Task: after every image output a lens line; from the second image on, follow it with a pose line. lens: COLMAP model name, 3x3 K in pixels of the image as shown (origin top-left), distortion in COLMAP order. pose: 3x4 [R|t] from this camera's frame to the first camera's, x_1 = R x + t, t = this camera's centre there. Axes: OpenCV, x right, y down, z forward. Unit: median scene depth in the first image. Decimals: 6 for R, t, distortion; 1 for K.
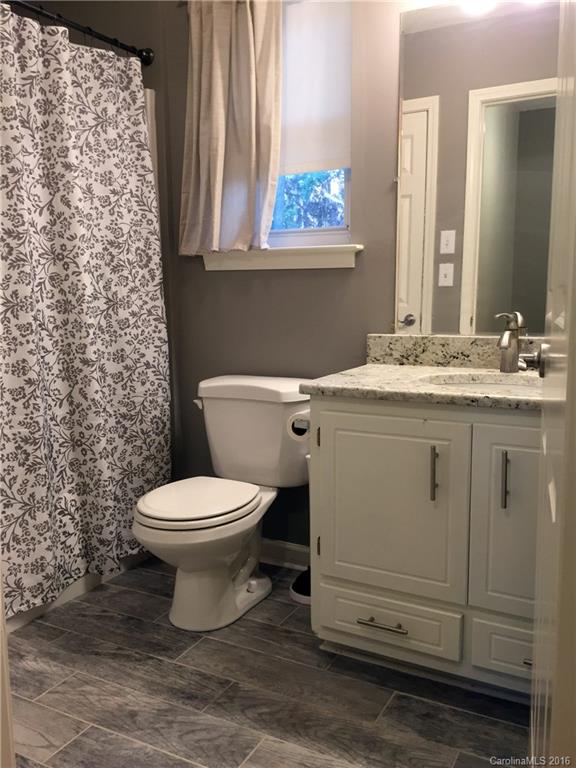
lens RADIAL K [[667.4, 0, 287.7], [0, 667.4, 383.3], [0, 0, 1]] dist [-0.004918, -0.002463]
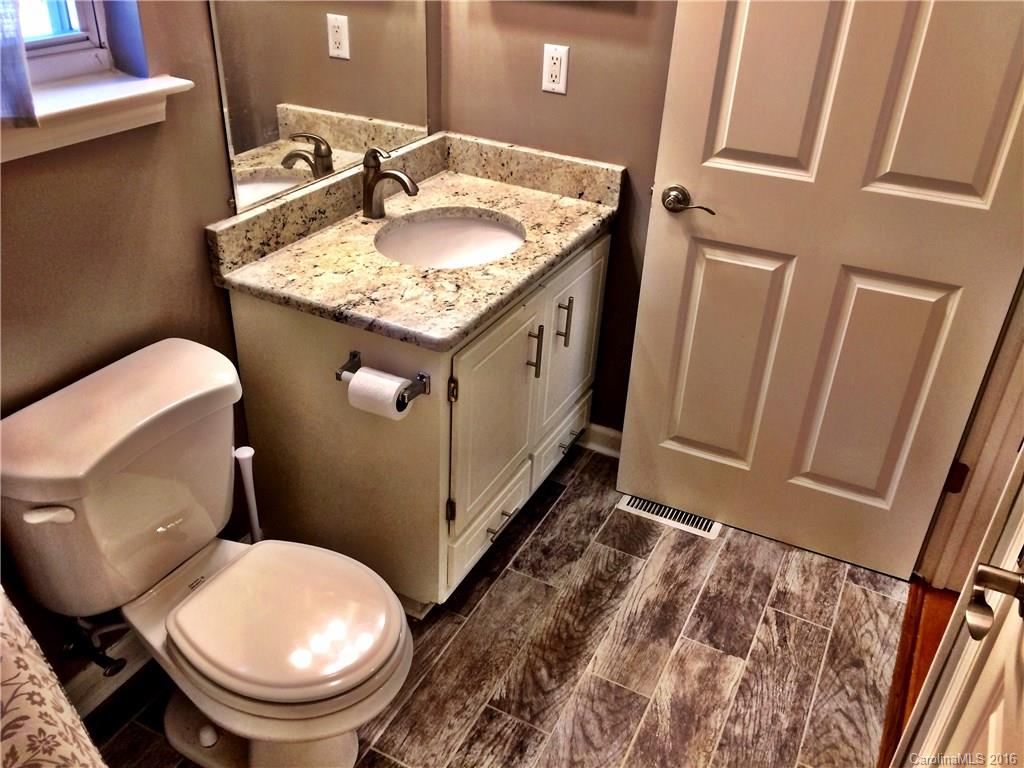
lens RADIAL K [[875.7, 0, 510.6], [0, 875.7, 385.0], [0, 0, 1]] dist [0.043113, -0.050982]
pose [[-0.021657, -0.502126, 0.864523, -0.663948], [0.094640, 0.859814, 0.501761, -0.337912], [-0.995276, 0.092686, 0.028900, 0.753378]]
